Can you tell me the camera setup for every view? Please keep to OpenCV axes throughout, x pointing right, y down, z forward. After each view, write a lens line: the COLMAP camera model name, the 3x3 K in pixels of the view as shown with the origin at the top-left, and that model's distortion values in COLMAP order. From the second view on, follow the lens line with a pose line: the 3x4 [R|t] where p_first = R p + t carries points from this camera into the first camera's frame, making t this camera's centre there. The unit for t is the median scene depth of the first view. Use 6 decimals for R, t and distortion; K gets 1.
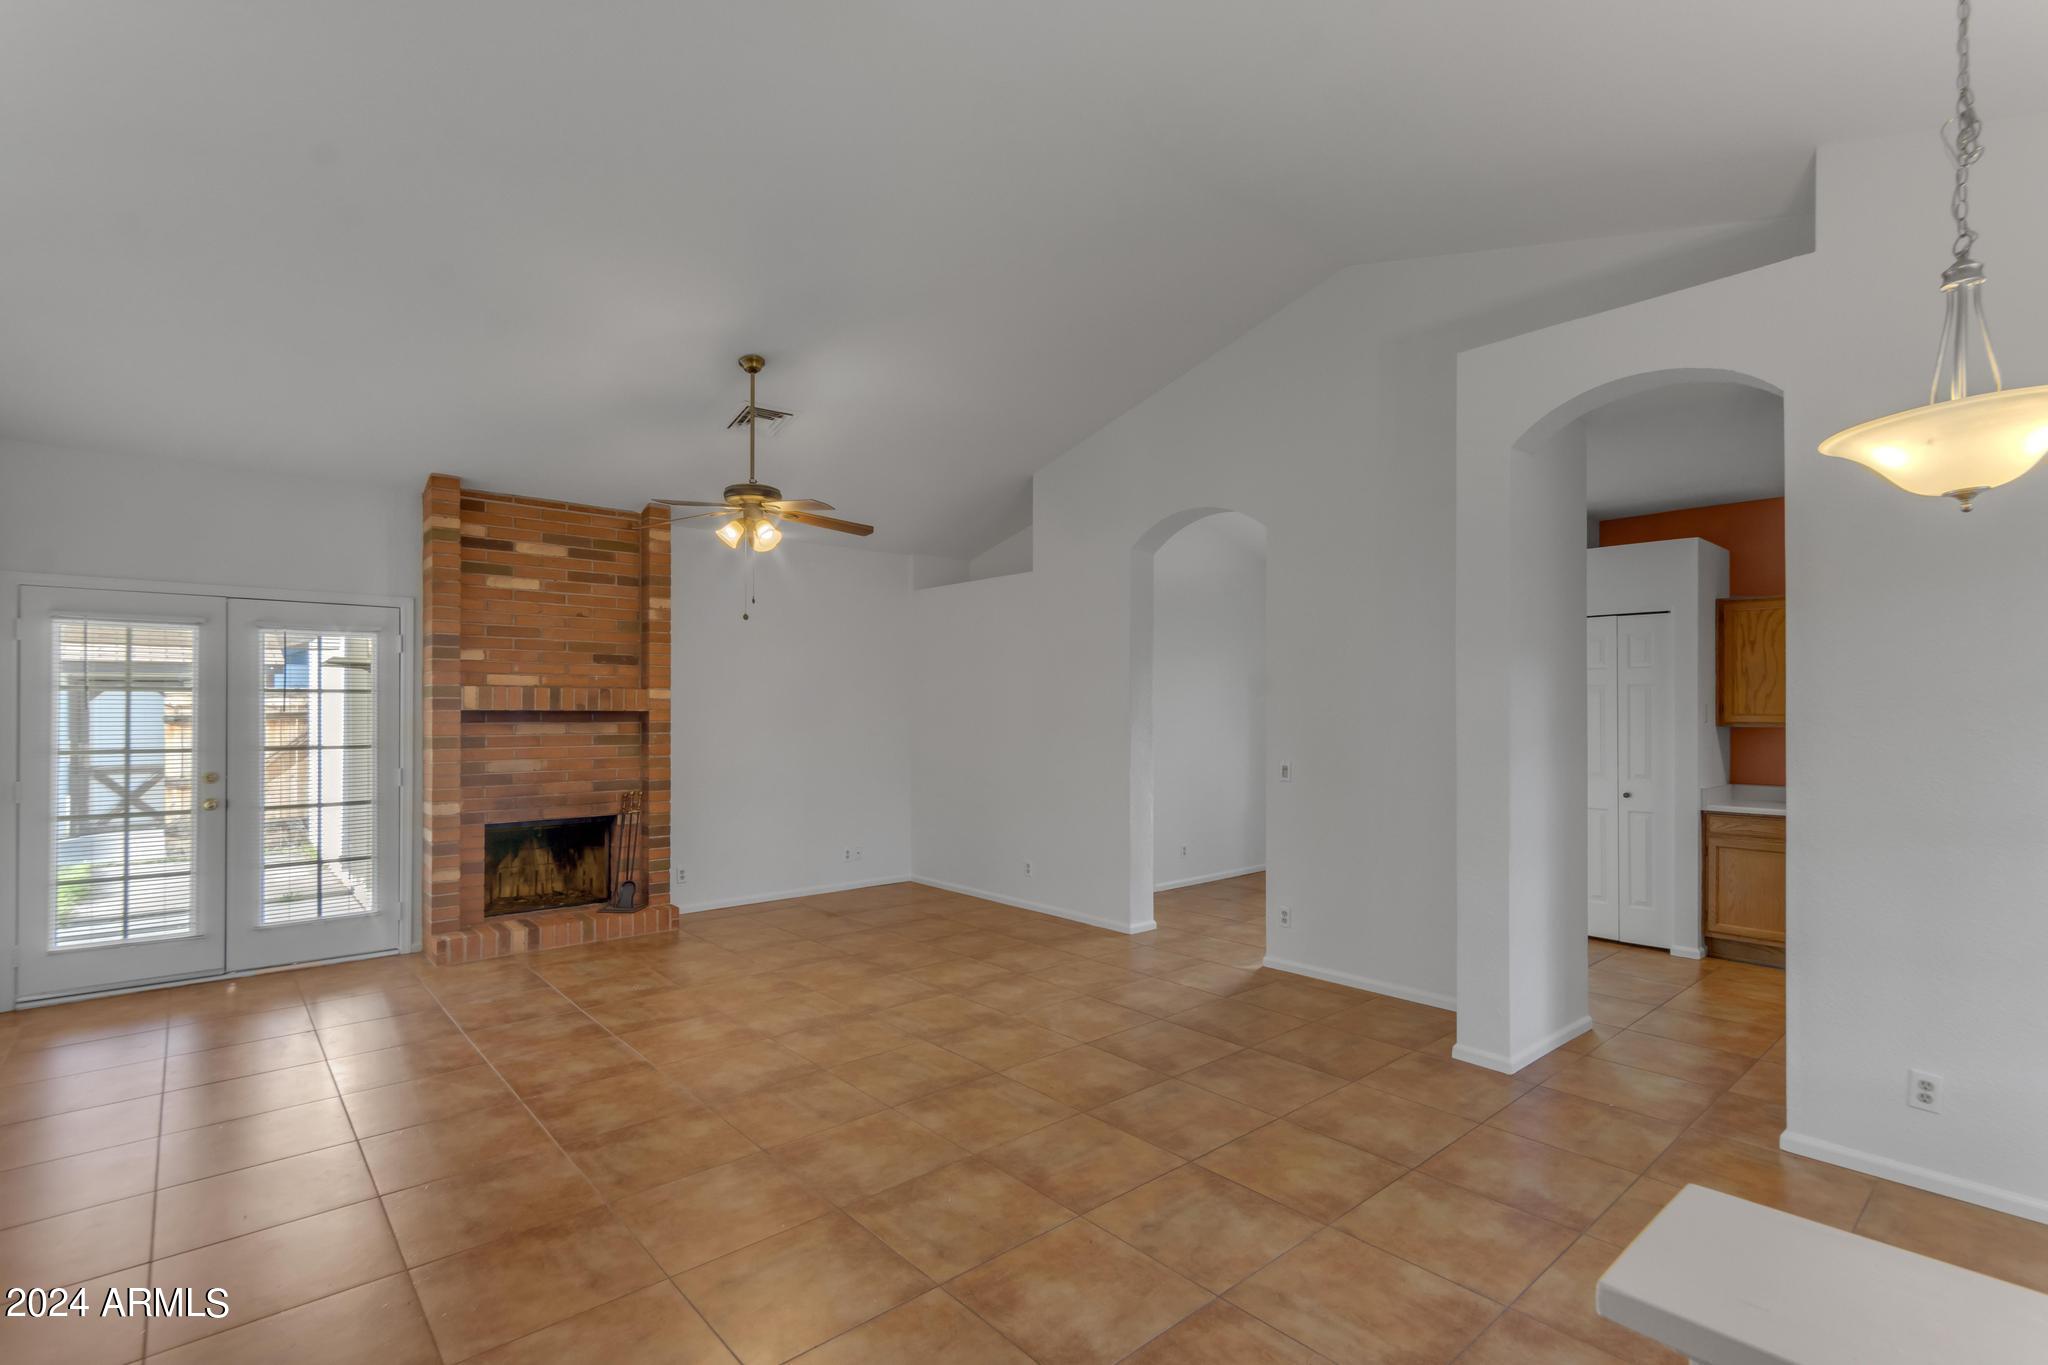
lens RADIAL K [[956.5, 0, 1037.2], [0, 956.5, 702.3], [0, 0, 1]] dist [0.001756, 0.000138]
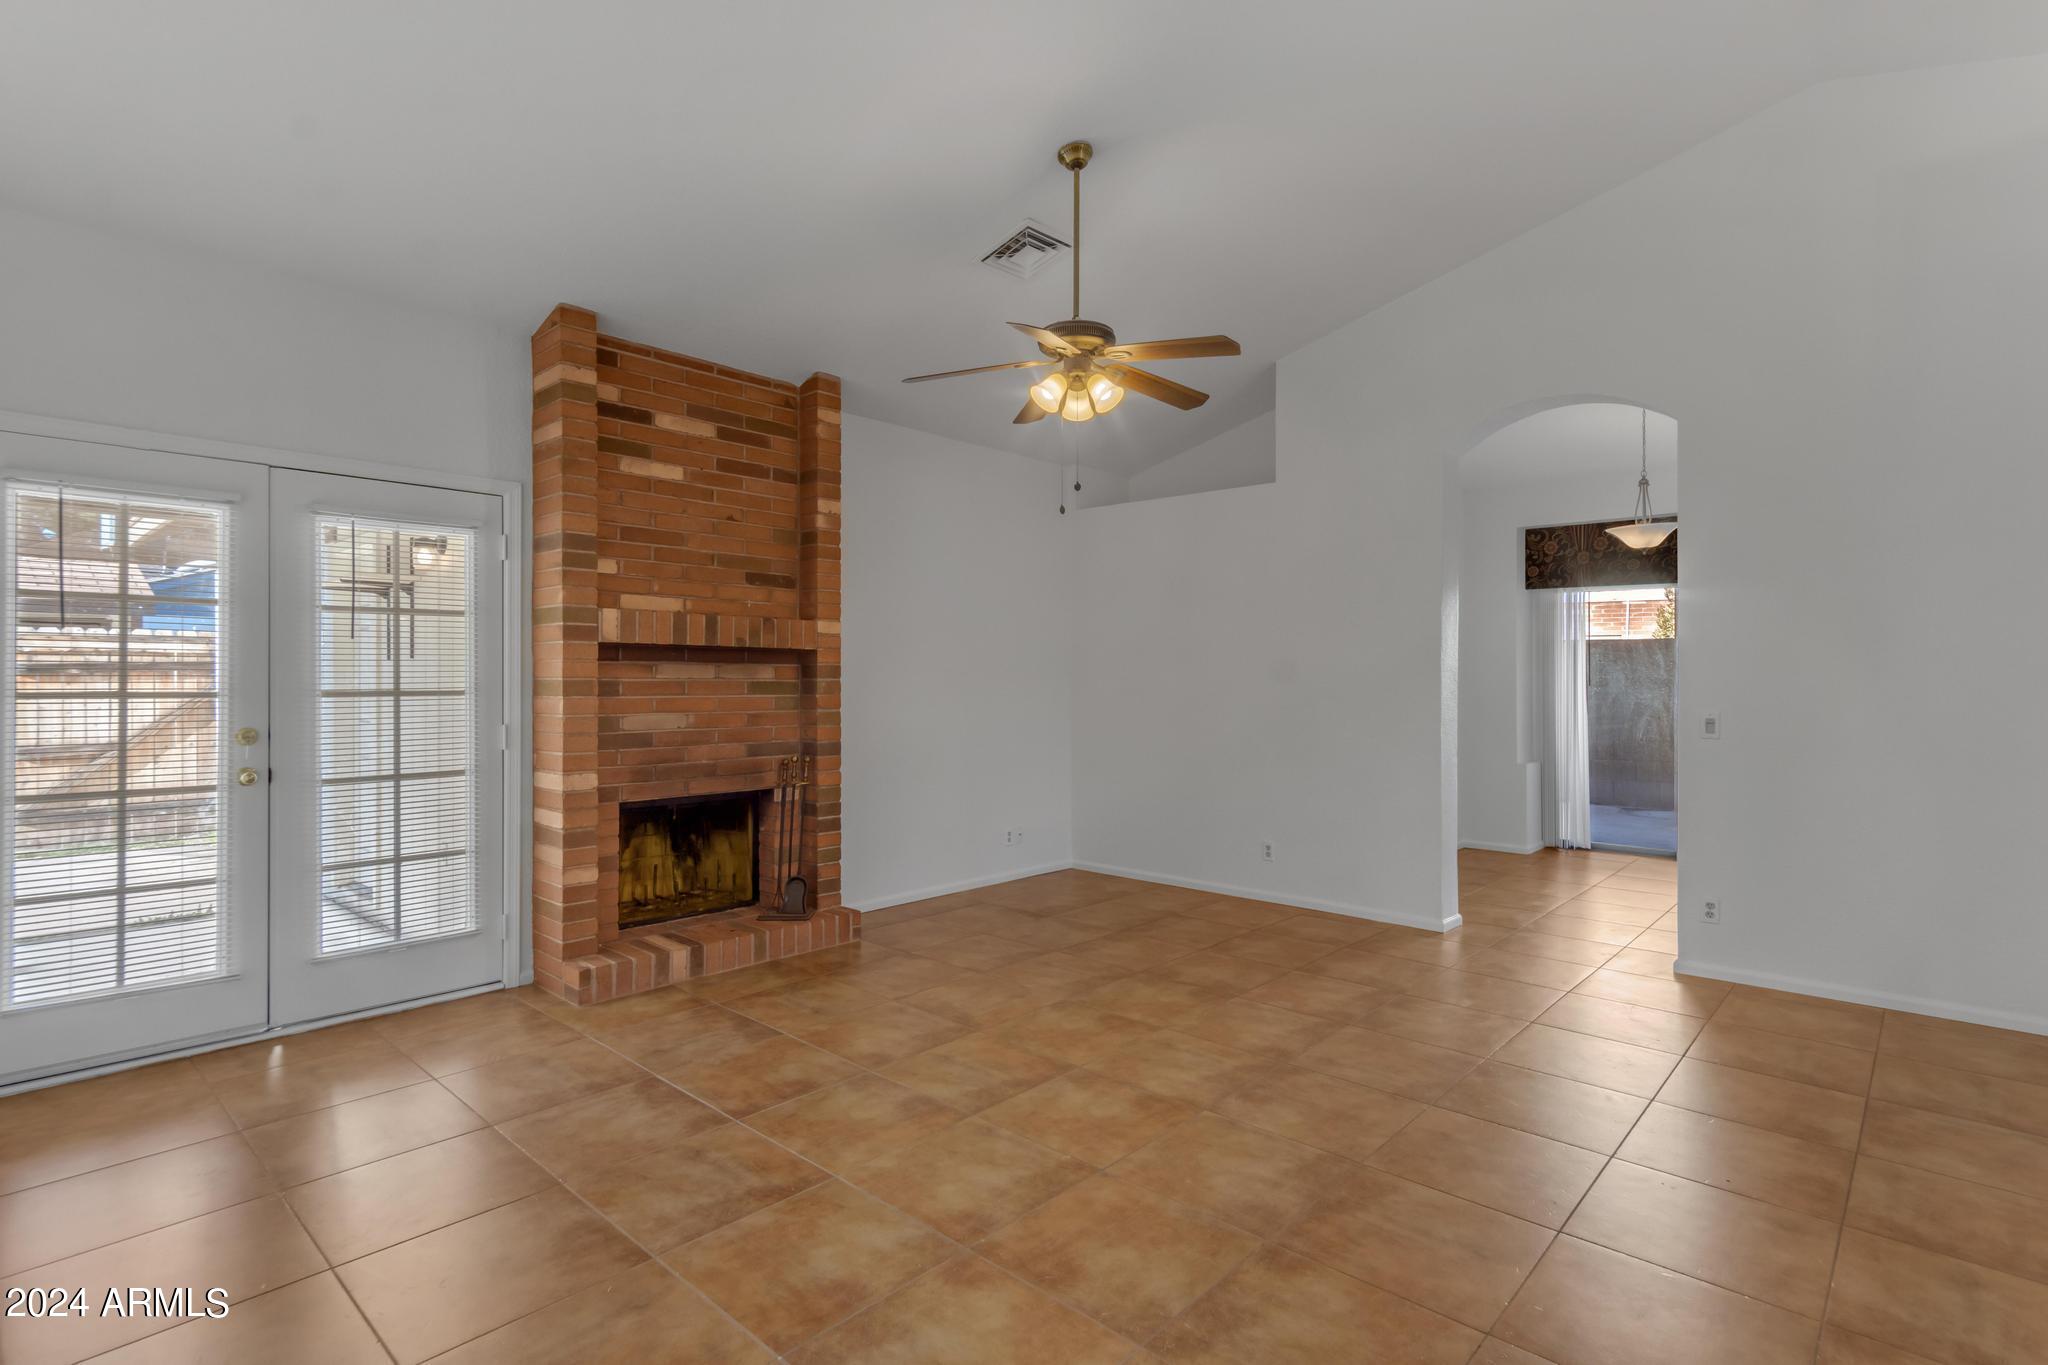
lens RADIAL K [[1001.7, 0, 1040.5], [0, 1001.7, 674.4], [0, 0, 1]] dist [0.003995, -0.000047]
pose [[0.993855, 0.003925, 0.110618, -0.347235], [-0.004348, 0.999984, 0.003580, 0.027264], [-0.110602, -0.004039, 0.993857, 0.218850]]
